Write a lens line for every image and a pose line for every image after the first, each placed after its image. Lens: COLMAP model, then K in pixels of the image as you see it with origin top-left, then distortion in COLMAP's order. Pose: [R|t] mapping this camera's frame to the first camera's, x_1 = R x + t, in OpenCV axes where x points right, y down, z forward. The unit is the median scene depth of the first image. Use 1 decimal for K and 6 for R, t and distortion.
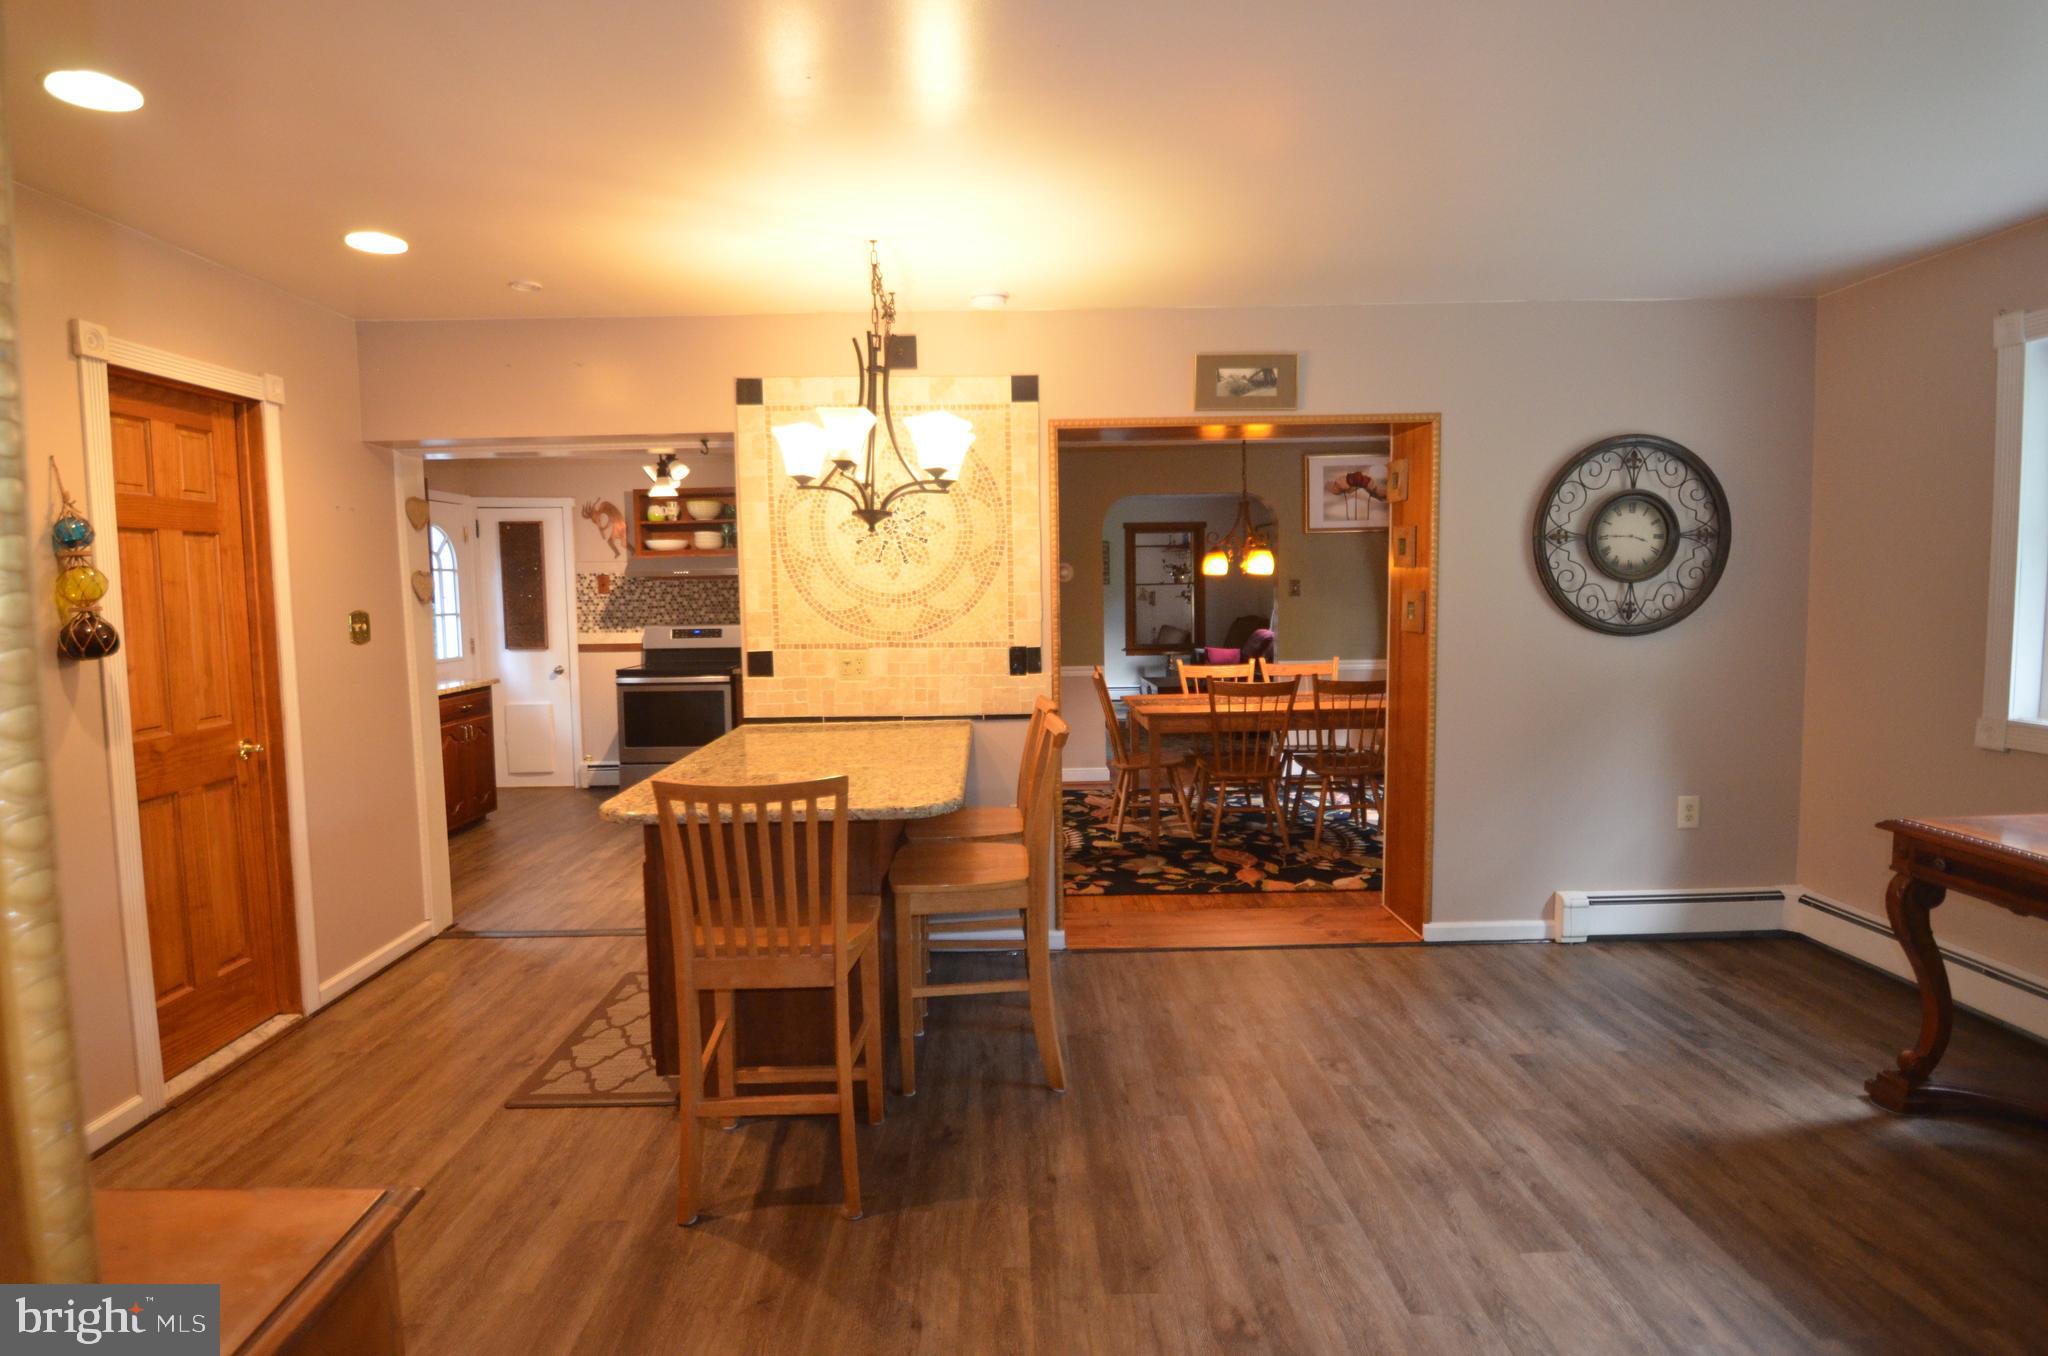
lens RADIAL K [[1032.4, 0, 1000.7], [0, 1032.4, 655.1], [0, 0, 1]] dist [-0.013033, -0.007423]
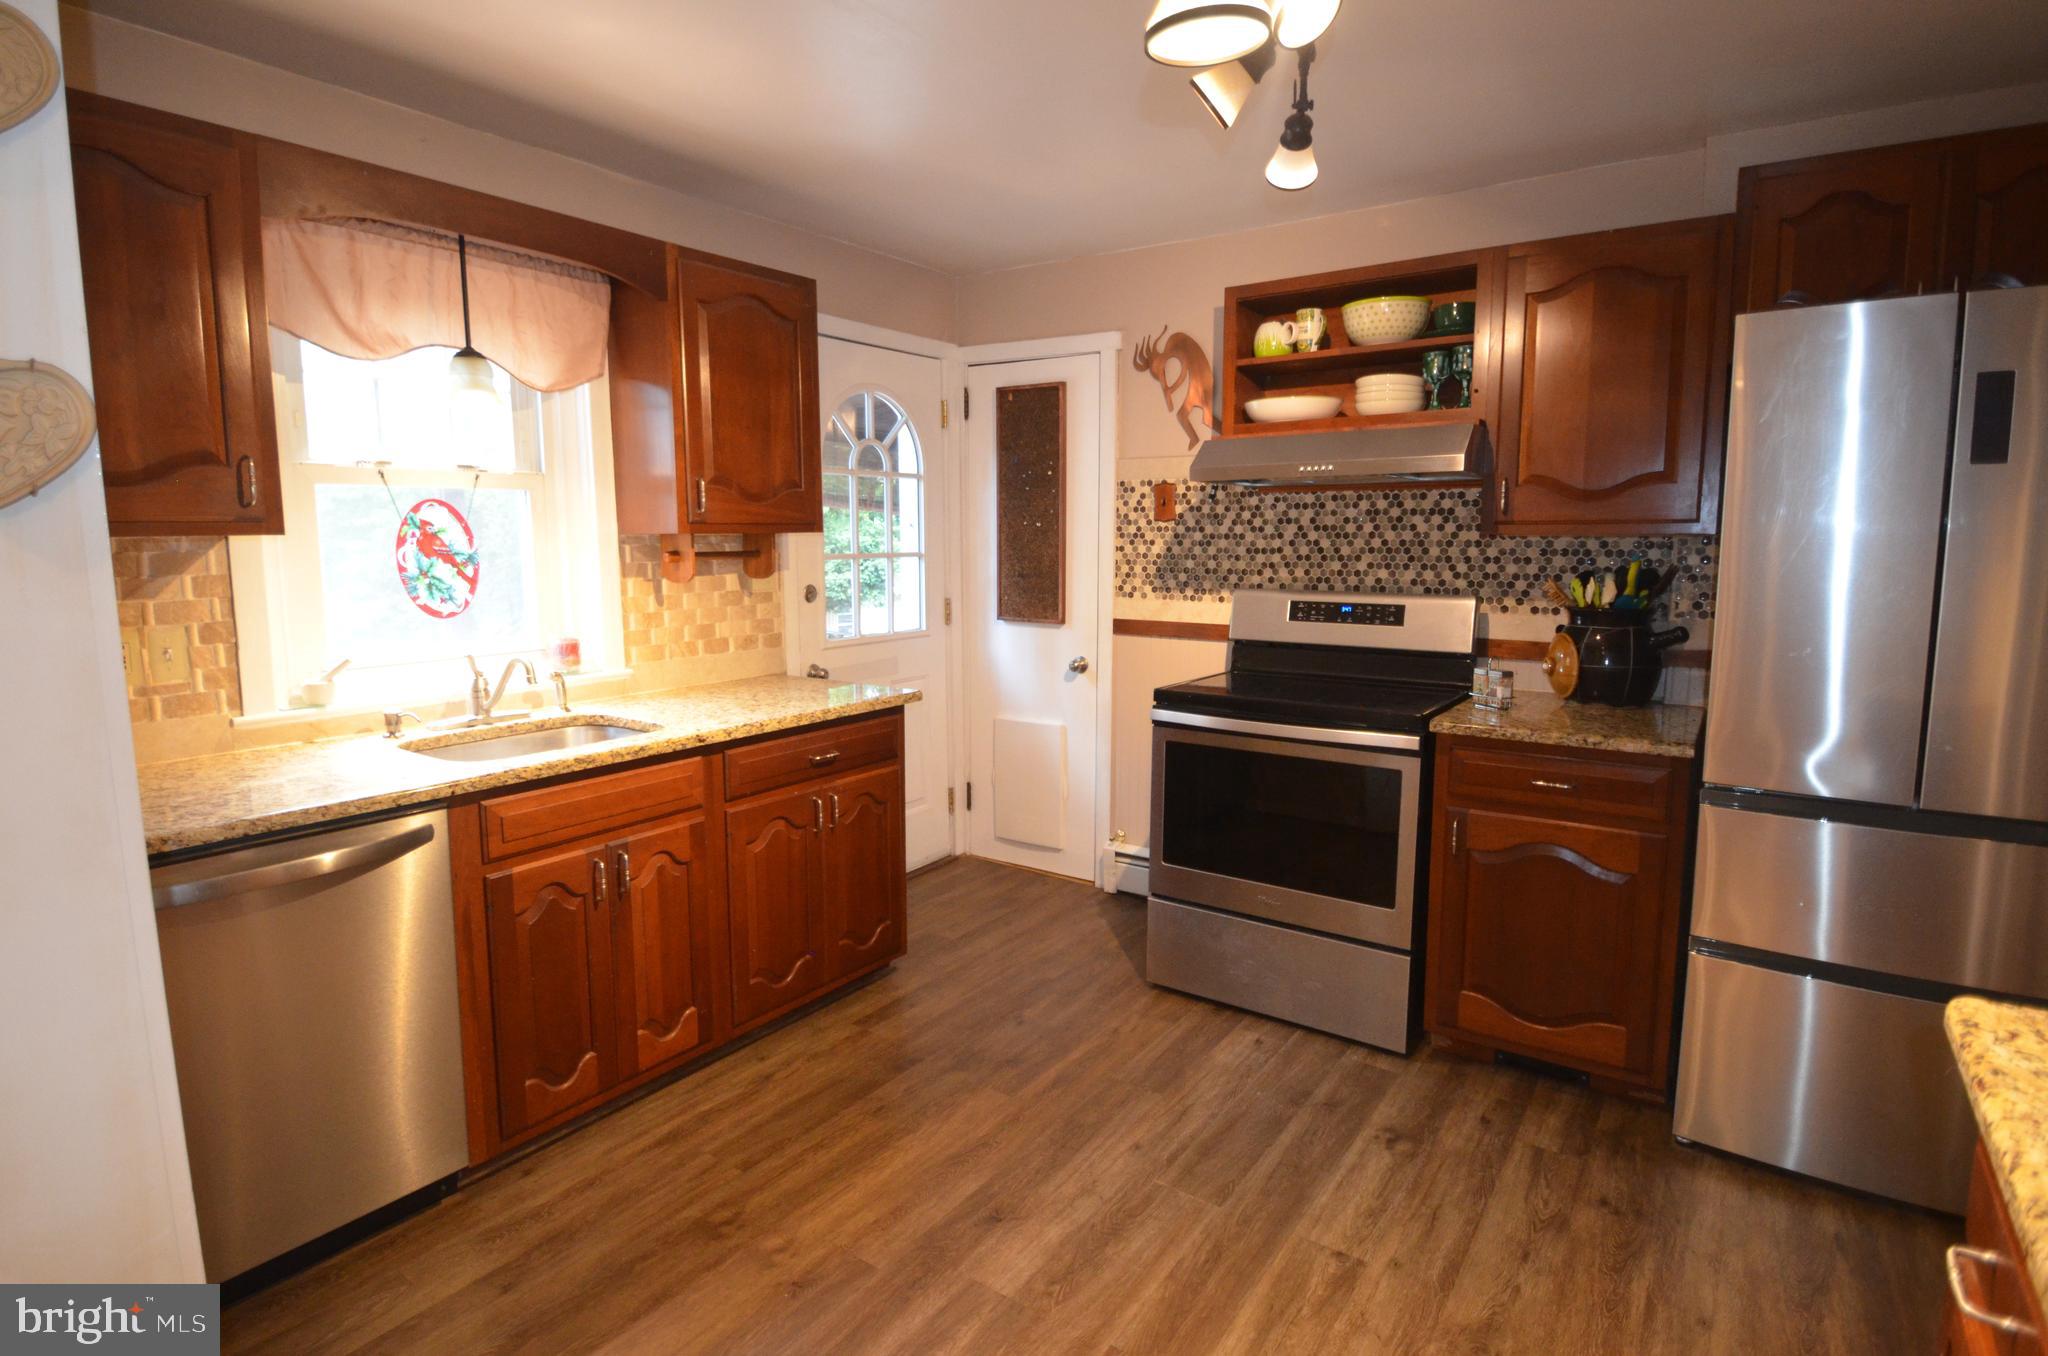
lens RADIAL K [[1032.4, 0, 992.8], [0, 1032.4, 663.9], [0, 0, 1]] dist [-0.013033, -0.007423]
pose [[0.807500, 0.087939, -0.583276, -0.289842], [-0.050566, 0.995505, 0.080084, -0.050005], [0.587697, -0.035174, 0.808316, 1.020905]]
